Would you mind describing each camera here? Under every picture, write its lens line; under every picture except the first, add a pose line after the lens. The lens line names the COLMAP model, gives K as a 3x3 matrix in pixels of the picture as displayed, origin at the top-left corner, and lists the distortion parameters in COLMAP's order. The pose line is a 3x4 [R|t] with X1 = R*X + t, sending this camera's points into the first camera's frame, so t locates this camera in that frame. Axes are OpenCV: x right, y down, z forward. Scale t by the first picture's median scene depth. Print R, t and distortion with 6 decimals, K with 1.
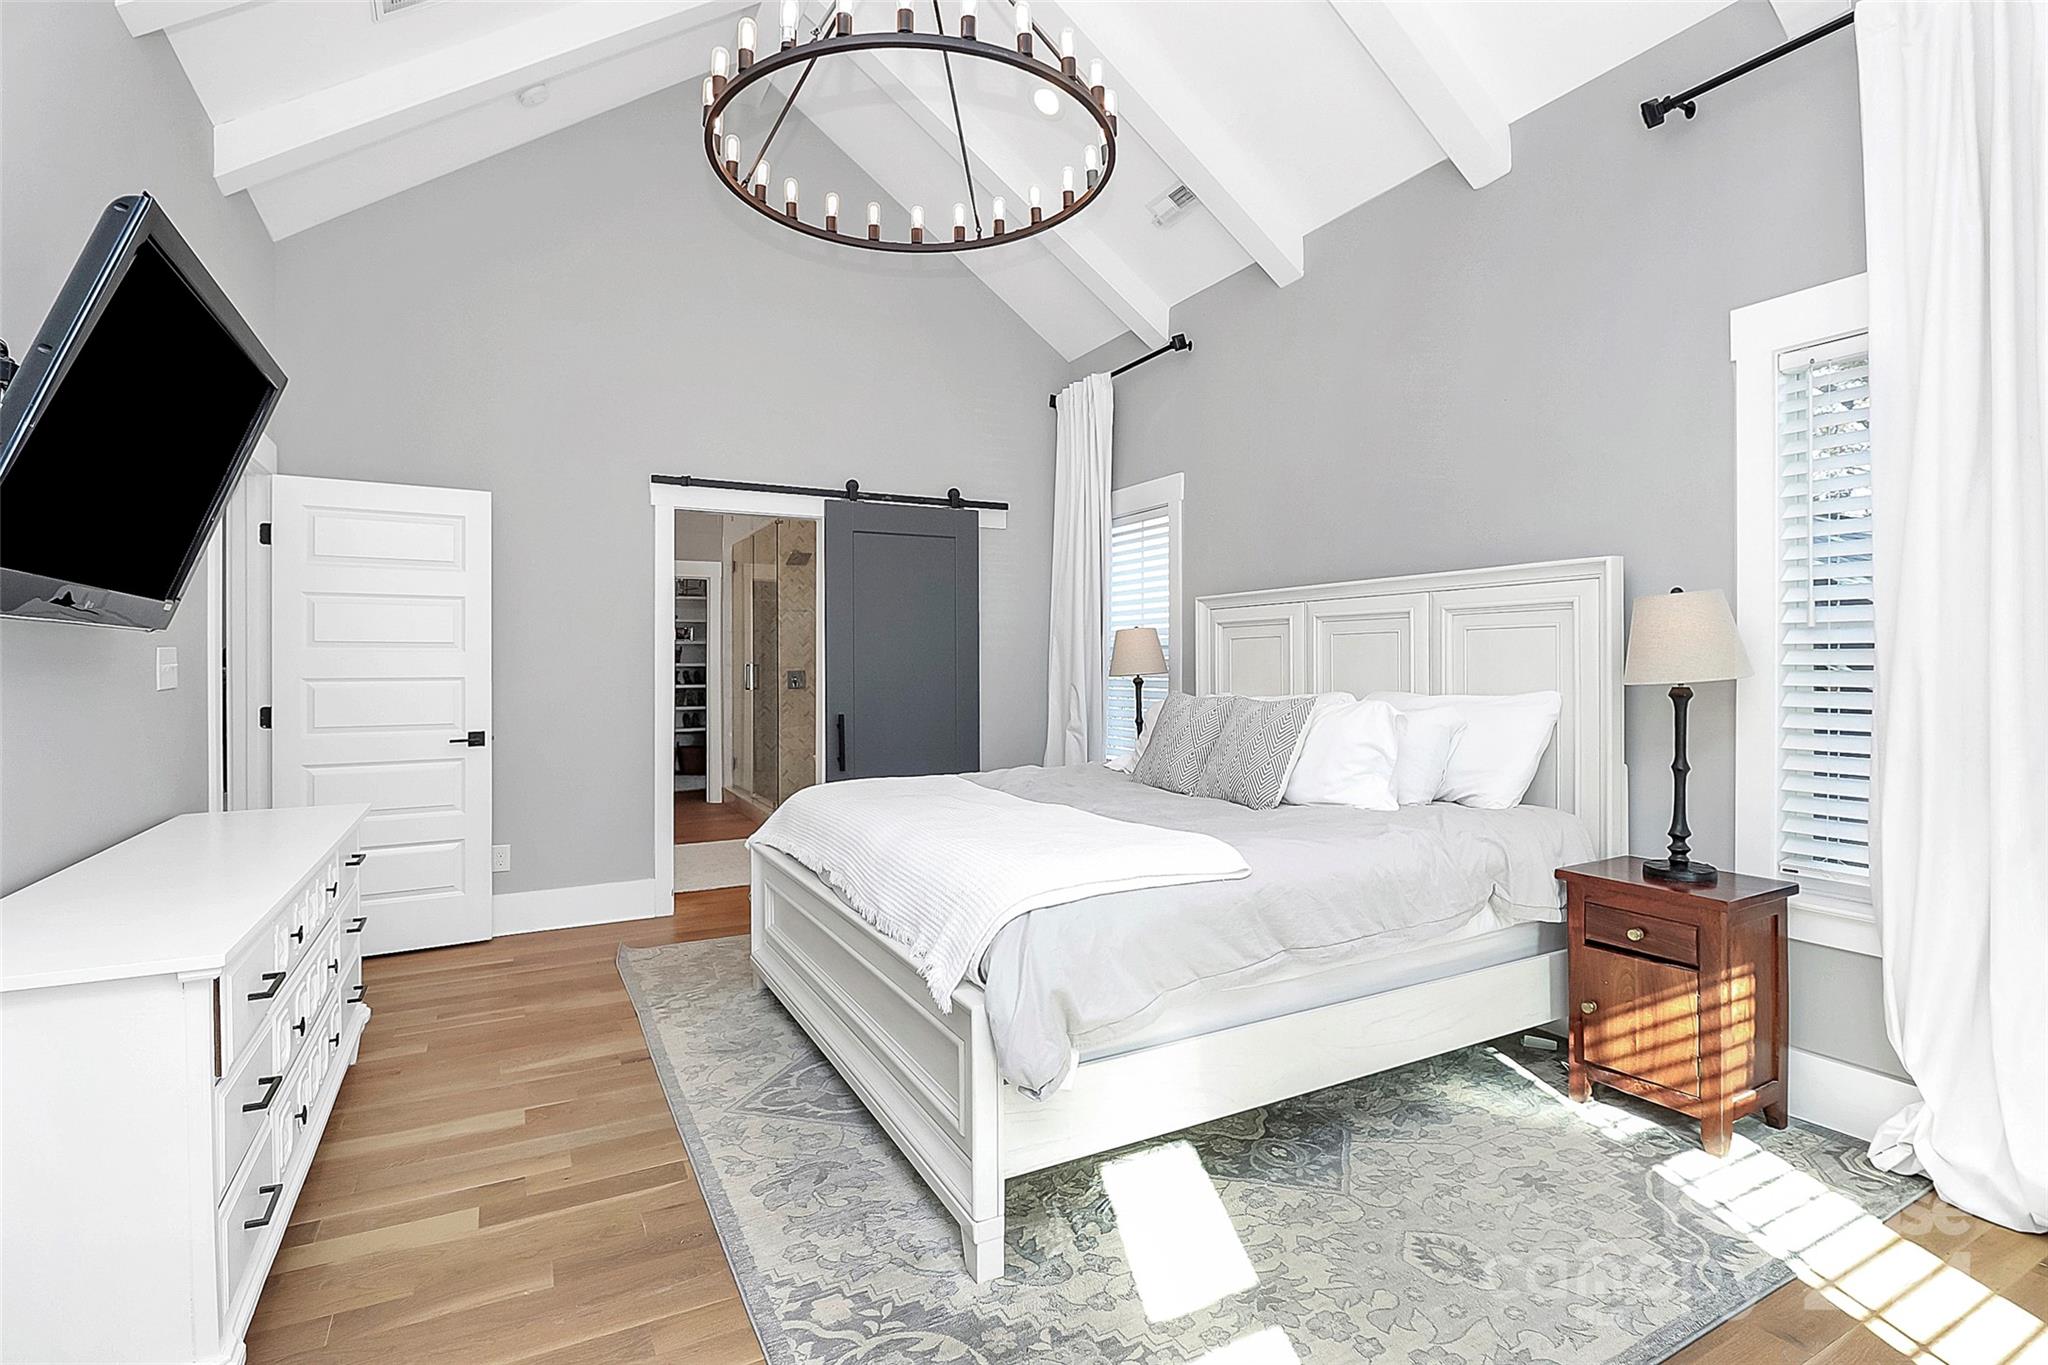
lens RADIAL K [[968.7, 0, 1023.6], [0, 968.7, 672.9], [0, 0, 1]] dist [-0.003896, -0.008355]
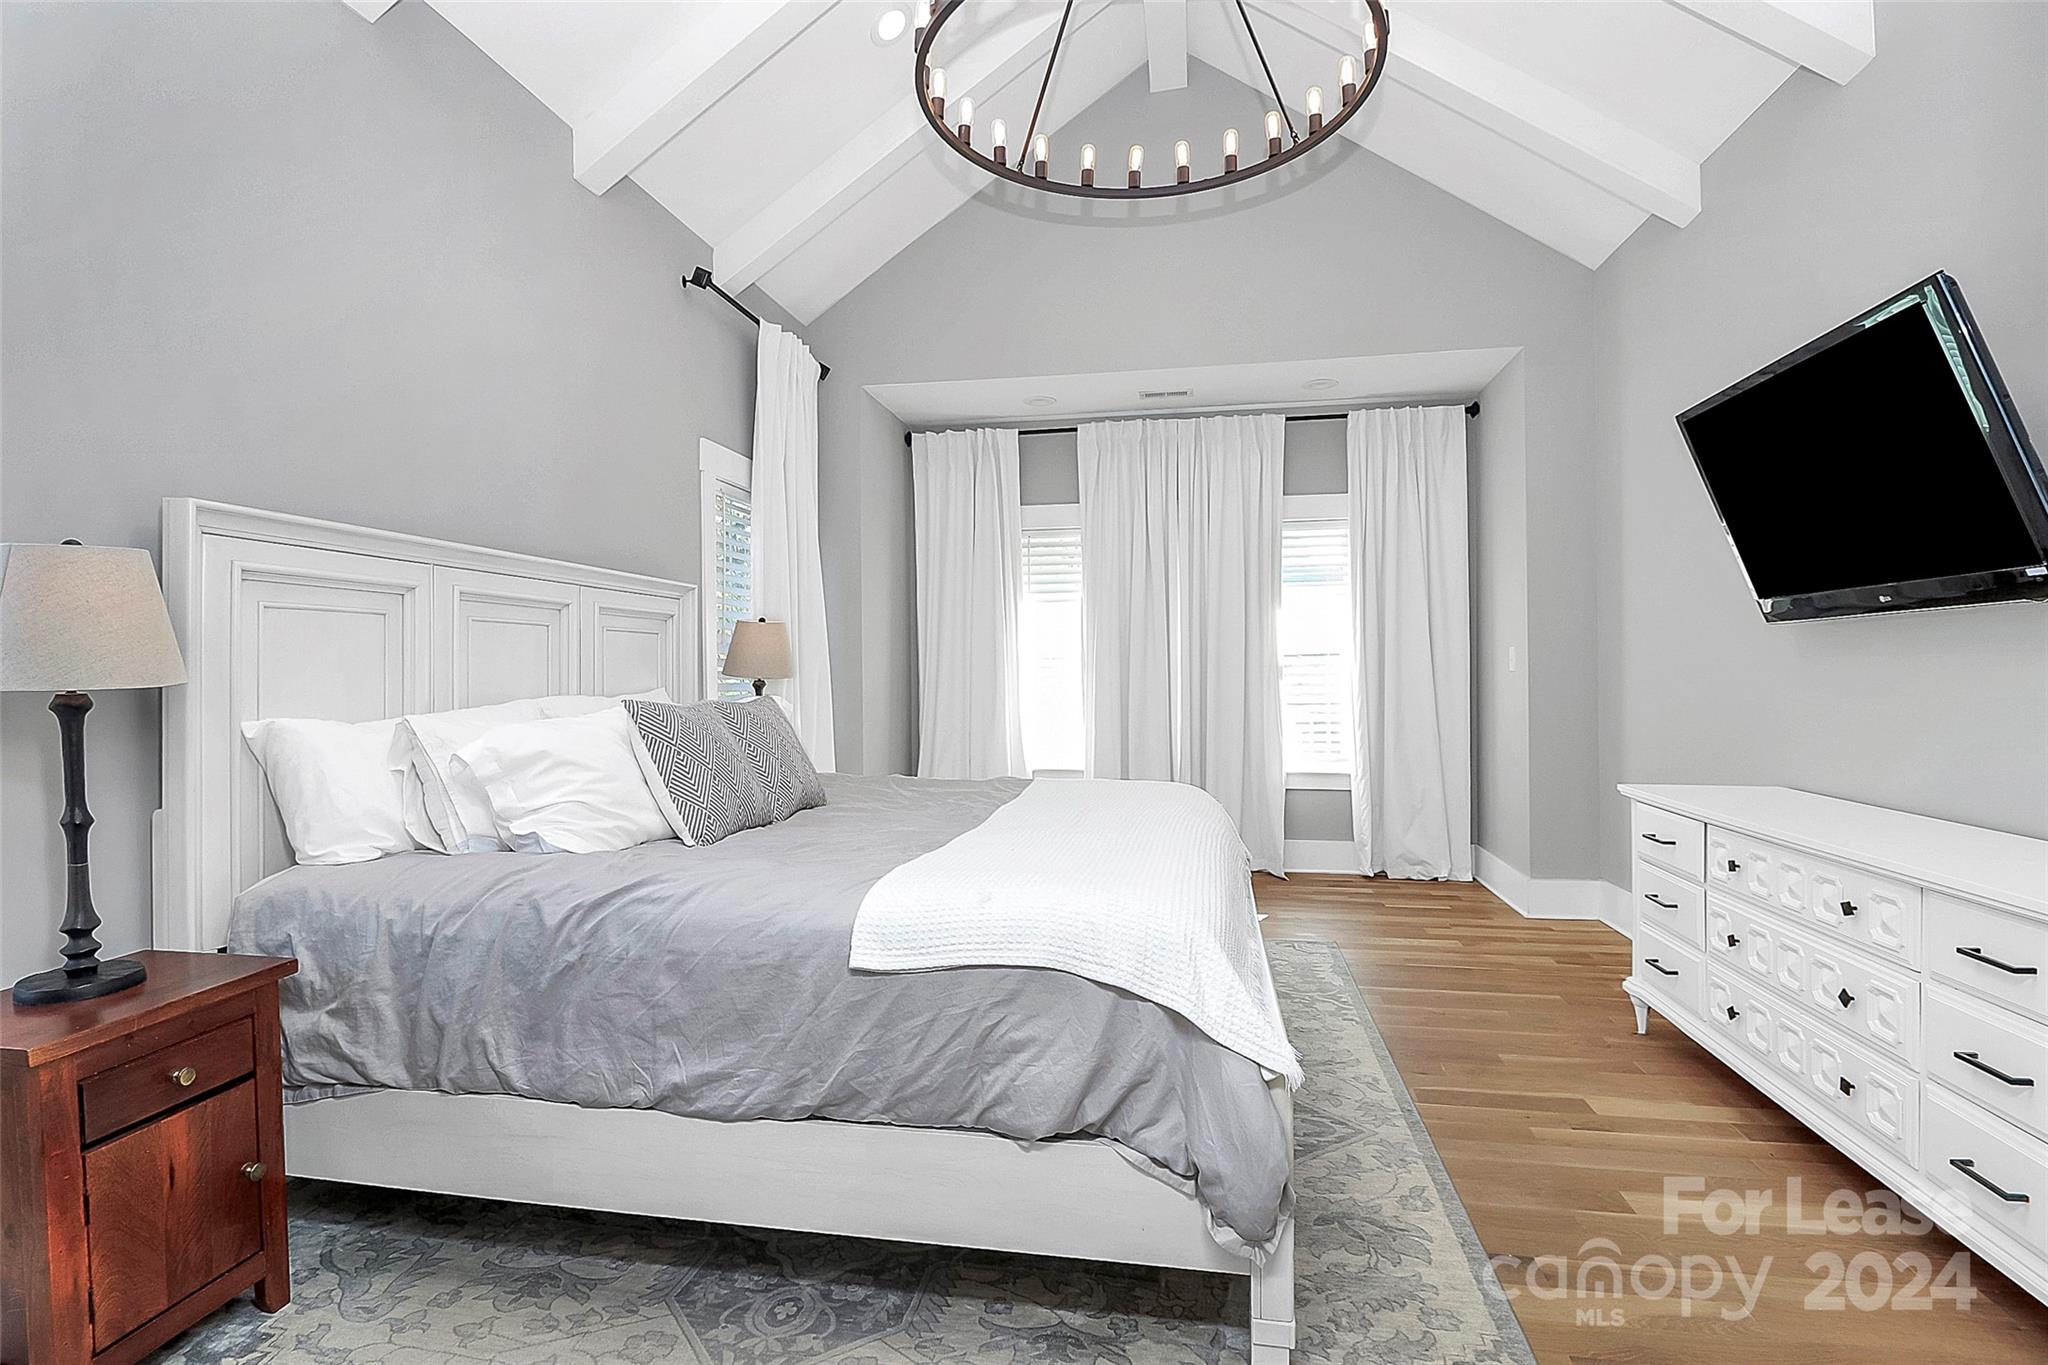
lens RADIAL K [[968.7, 0, 1023.6], [0, 968.7, 672.9], [0, 0, 1]] dist [-0.003896, -0.008355]
pose [[-0.778613, 0.003495, 0.627494, -0.632323], [0.015265, 0.999794, 0.013373, -0.001458], [-0.627318, 0.019991, -0.778506, 1.937510]]
